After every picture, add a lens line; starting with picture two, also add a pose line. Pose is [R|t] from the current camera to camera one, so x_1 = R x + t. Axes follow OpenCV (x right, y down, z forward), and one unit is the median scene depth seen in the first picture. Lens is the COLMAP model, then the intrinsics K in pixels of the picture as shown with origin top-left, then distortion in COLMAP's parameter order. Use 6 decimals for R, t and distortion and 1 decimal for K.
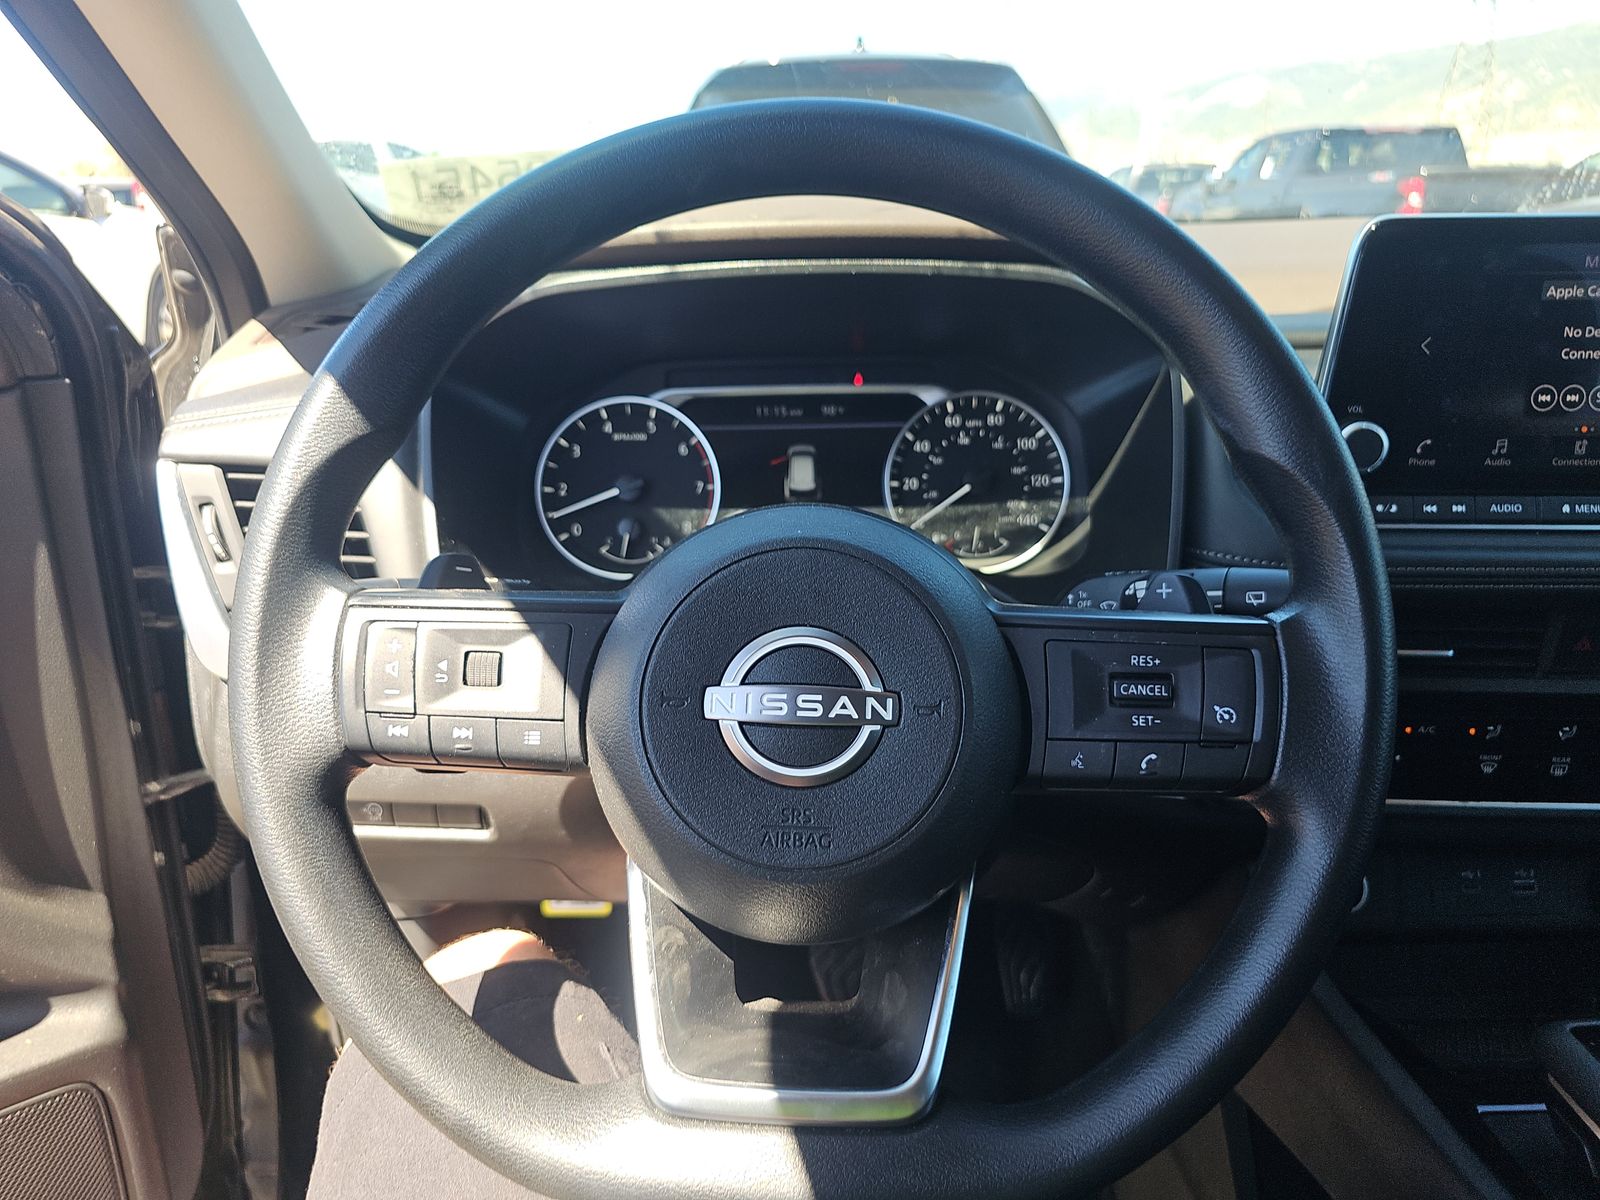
lens RADIAL K [[1055.3, 0, 764.9], [0, 1055.3, 604.3], [0, 0, 1]] dist [0.047812, -0.055763]
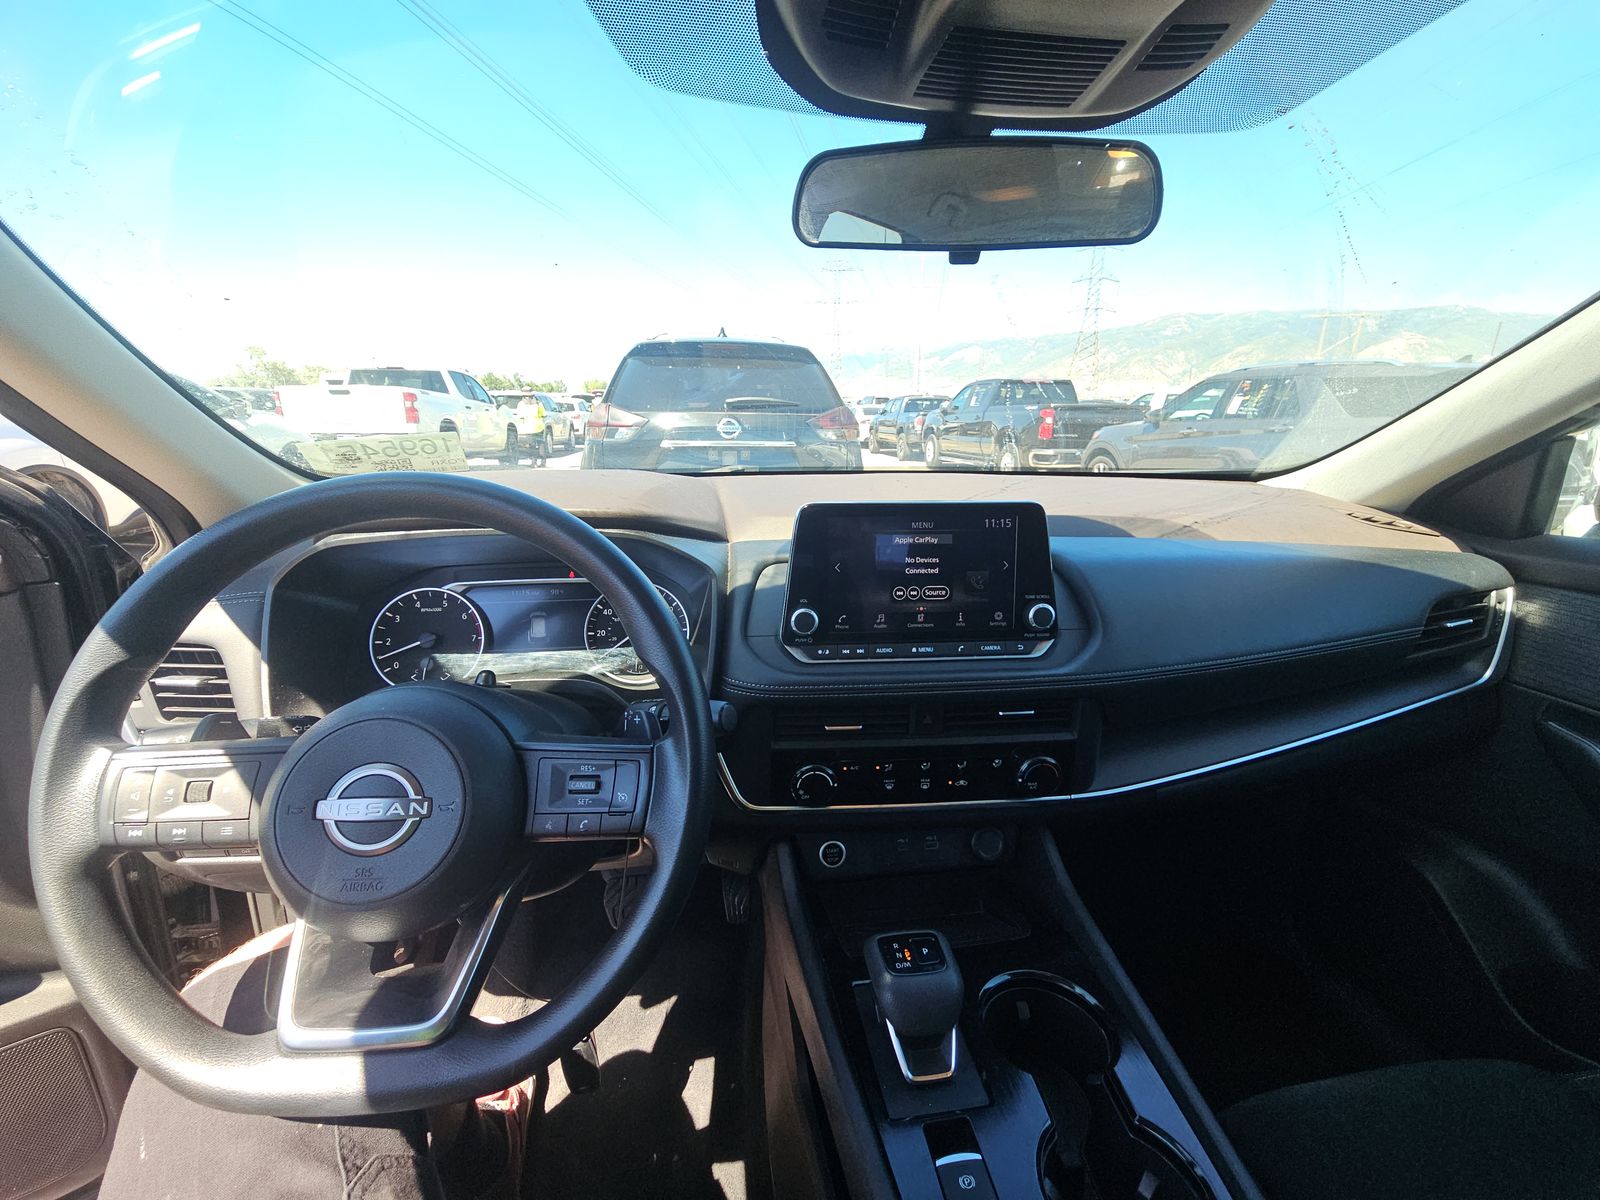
lens RADIAL K [[645.2, 0, 800.0], [0, 645.2, 600.0], [0, 0, 1]] dist [-0.000343, -0.000224]
pose [[0.991248, -0.017156, 0.130896, 0.330660], [0.026143, 0.997393, -0.067253, -0.089001], [-0.129401, 0.070087, 0.989112, -0.111665]]
